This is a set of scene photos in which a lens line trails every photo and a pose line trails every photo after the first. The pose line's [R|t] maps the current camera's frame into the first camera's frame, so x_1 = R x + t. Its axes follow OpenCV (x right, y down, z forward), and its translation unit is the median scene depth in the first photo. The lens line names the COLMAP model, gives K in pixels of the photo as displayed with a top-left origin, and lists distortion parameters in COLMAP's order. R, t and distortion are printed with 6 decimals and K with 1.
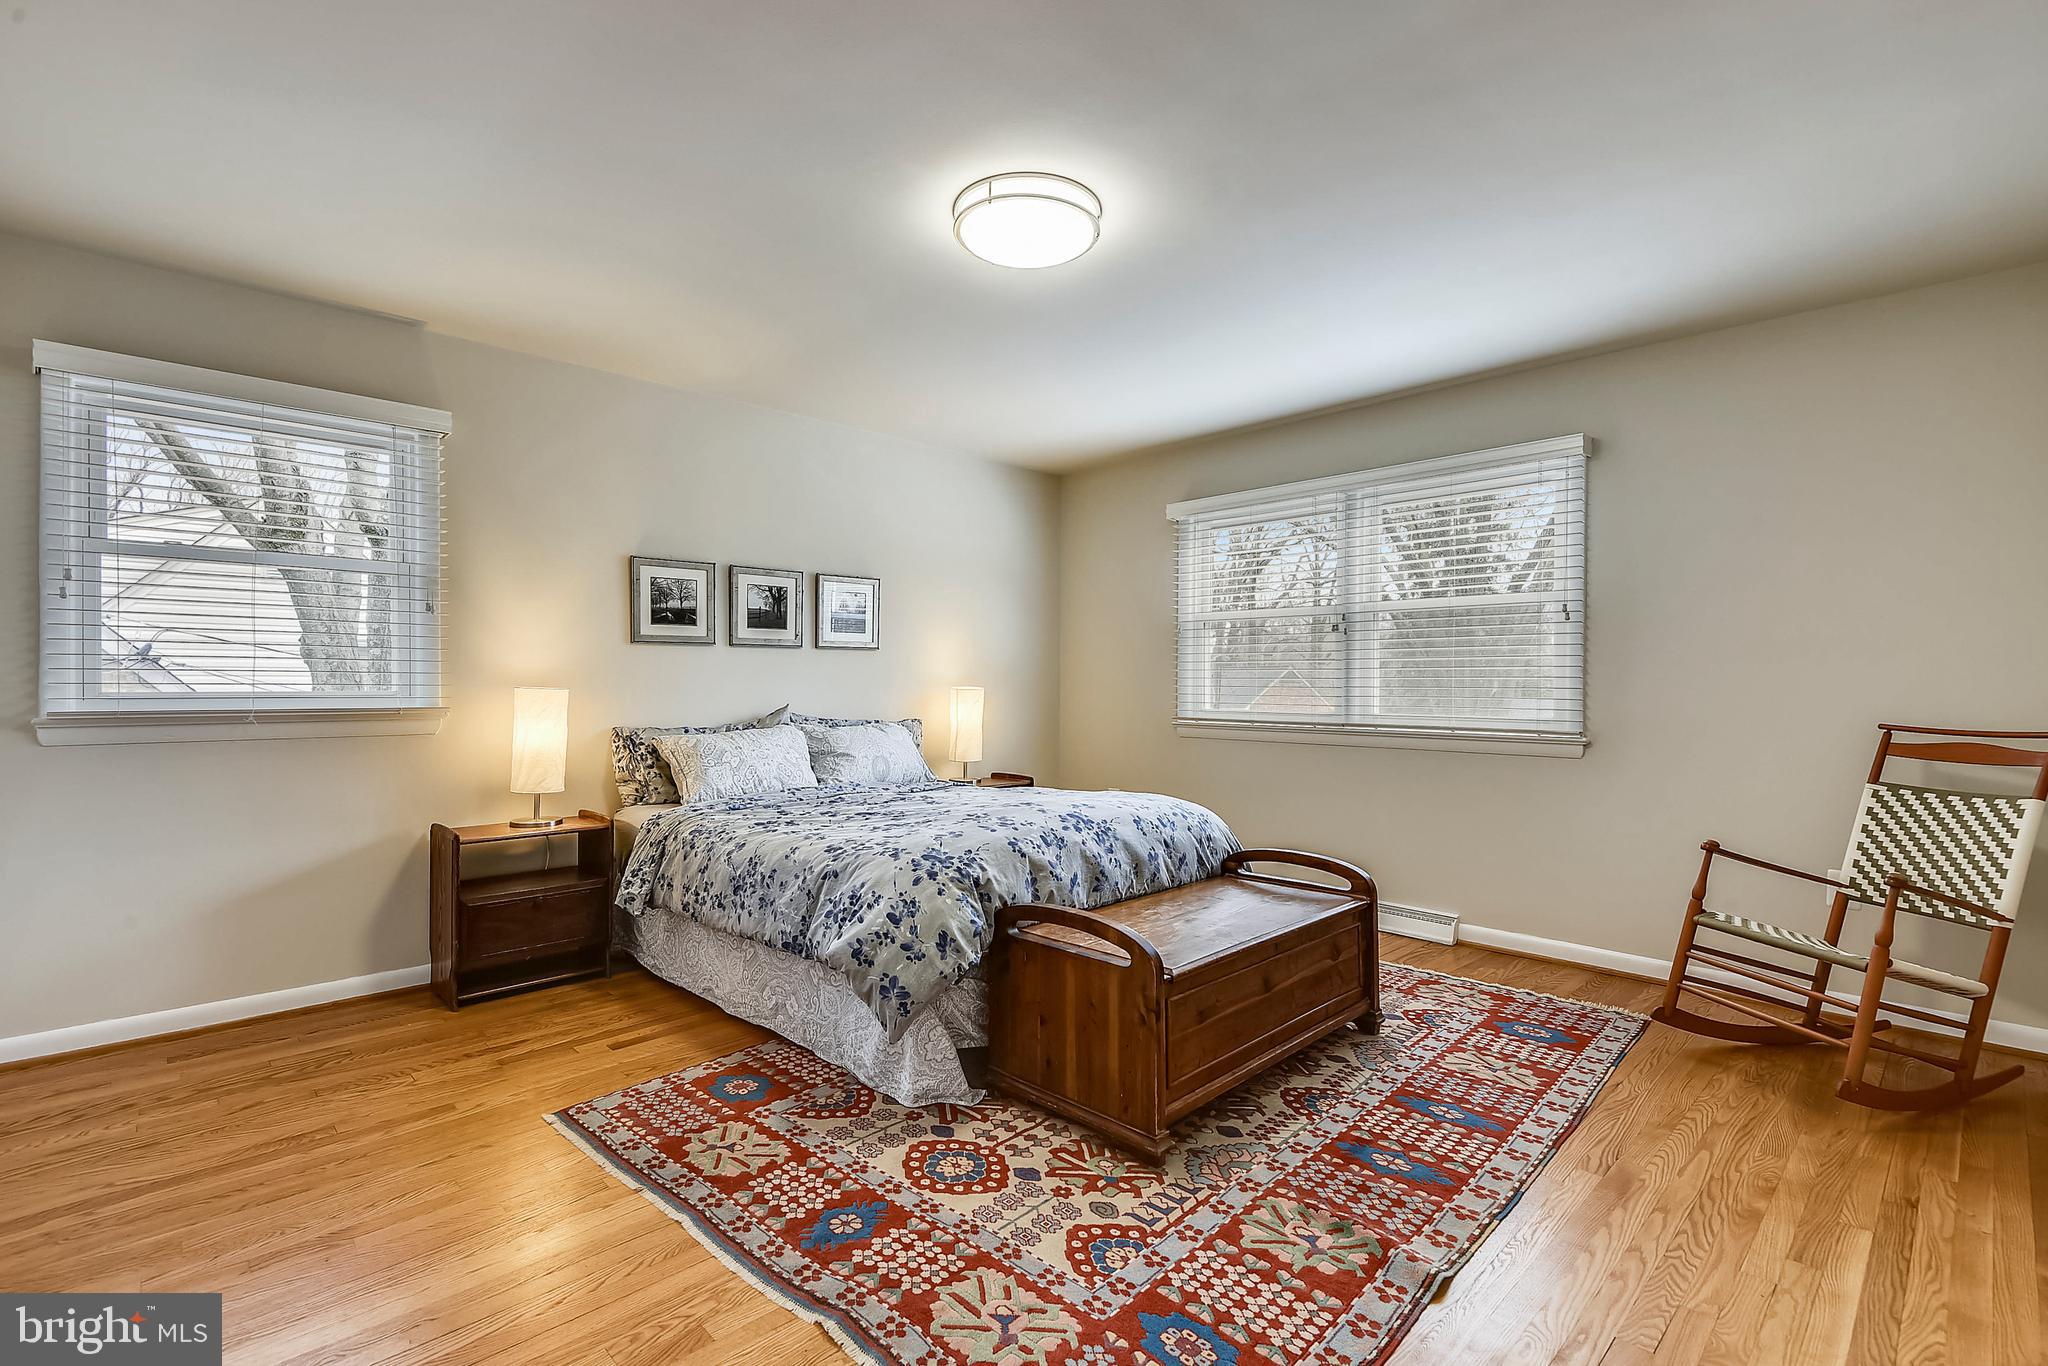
lens RADIAL K [[938.1, 0, 1024.3], [0, 938.1, 683.9], [0, 0, 1]] dist [-0.000542, -0.004441]
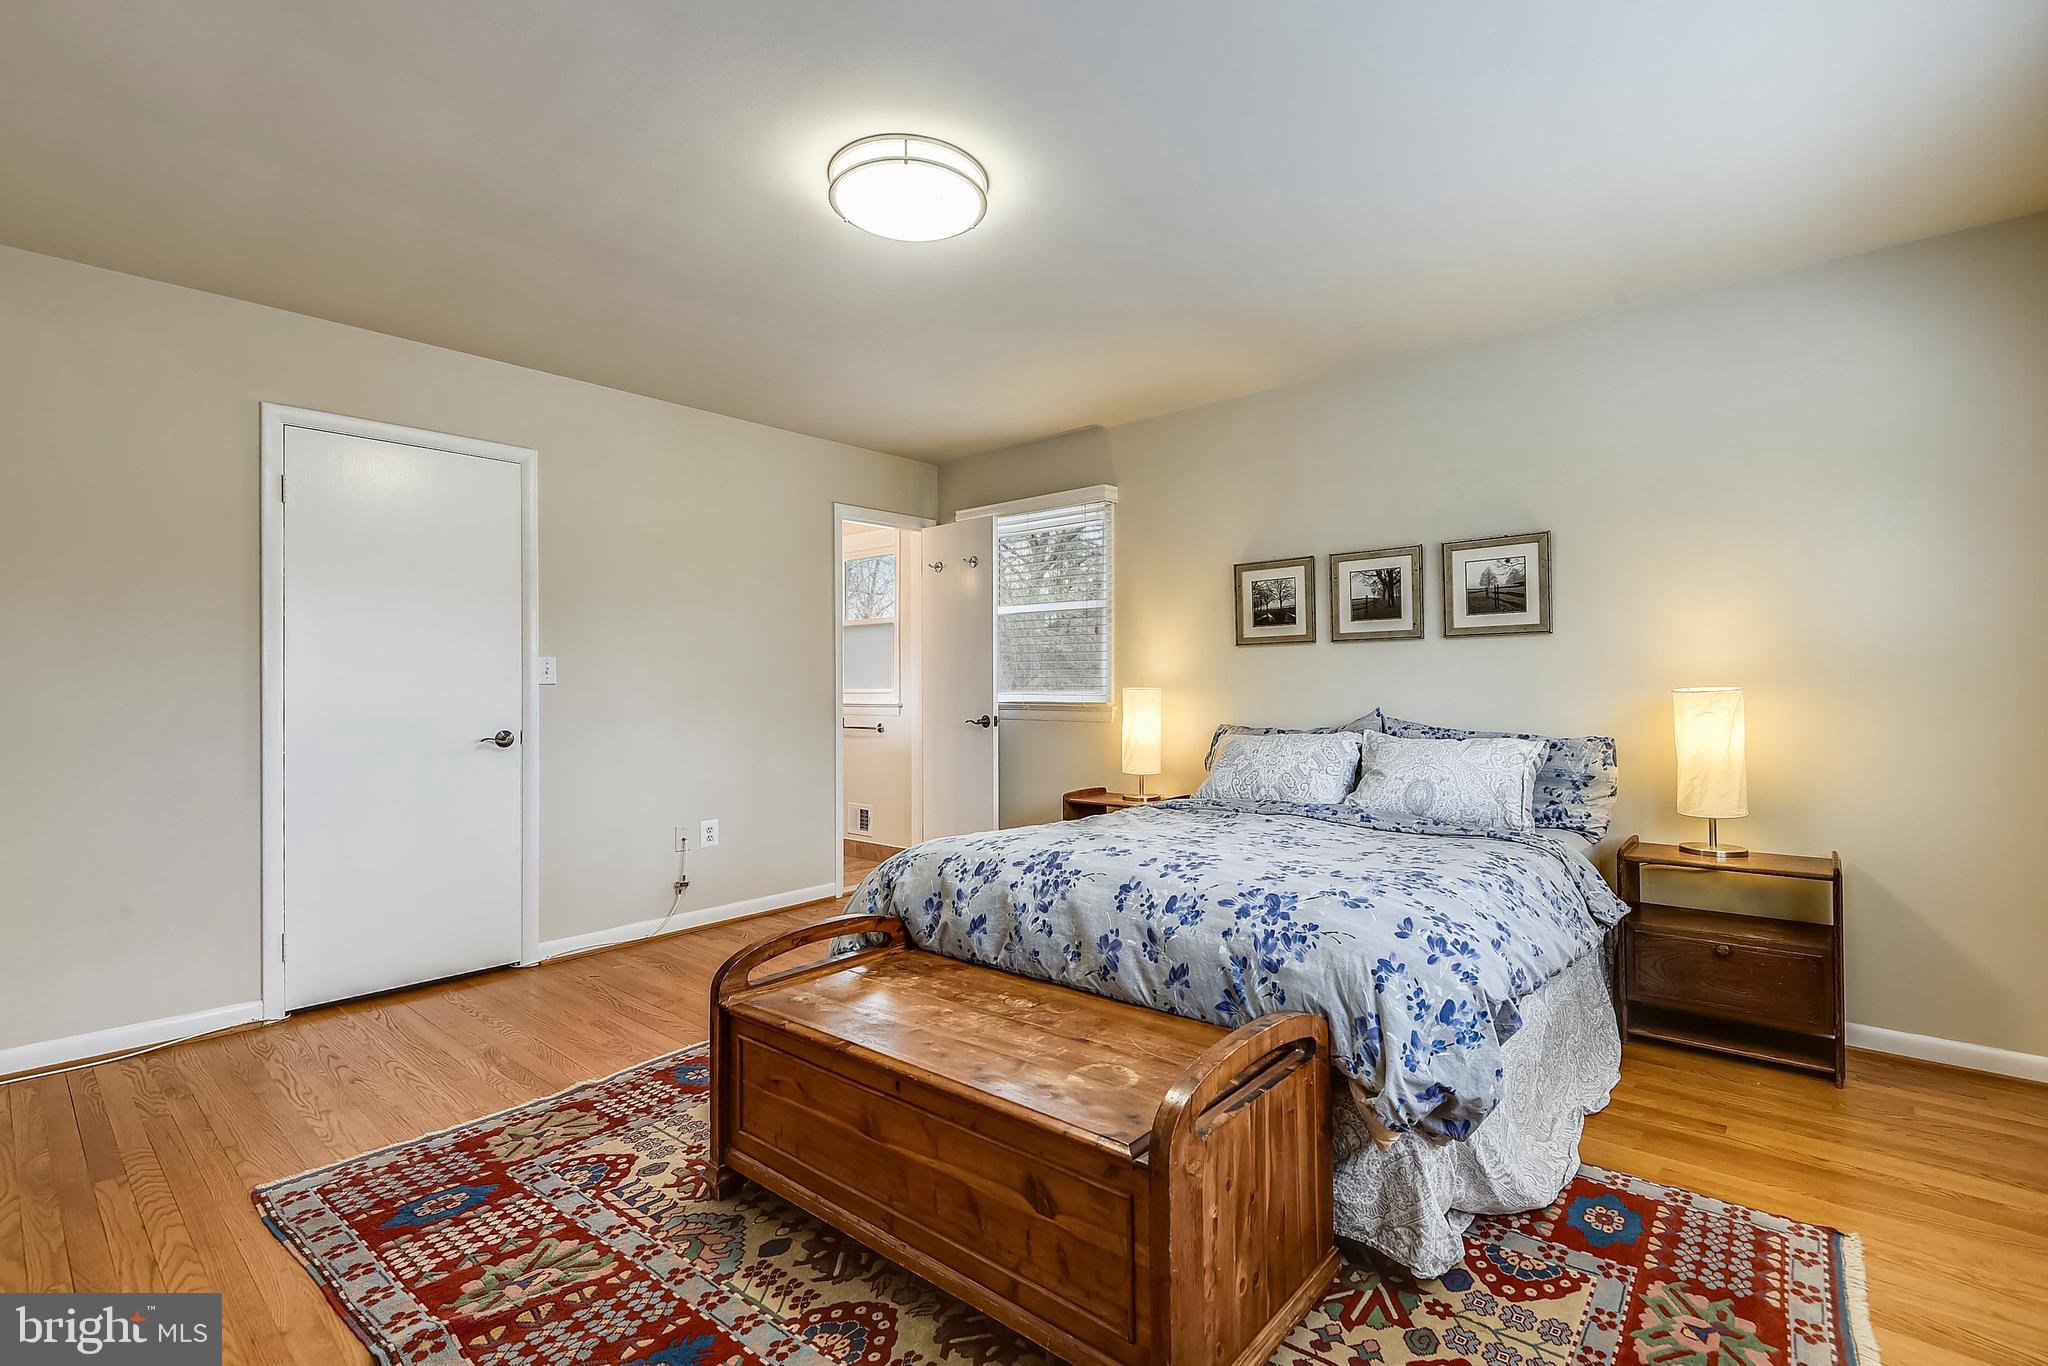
lens RADIAL K [[938.1, 0, 1022.8], [0, 938.1, 679.1], [0, 0, 1]] dist [-0.000542, -0.004441]
pose [[0.079006, -0.011575, -0.996807, 0.607834], [-0.000385, 0.999932, -0.011641, 0.005084], [0.996874, 0.001303, 0.078996, 0.678274]]
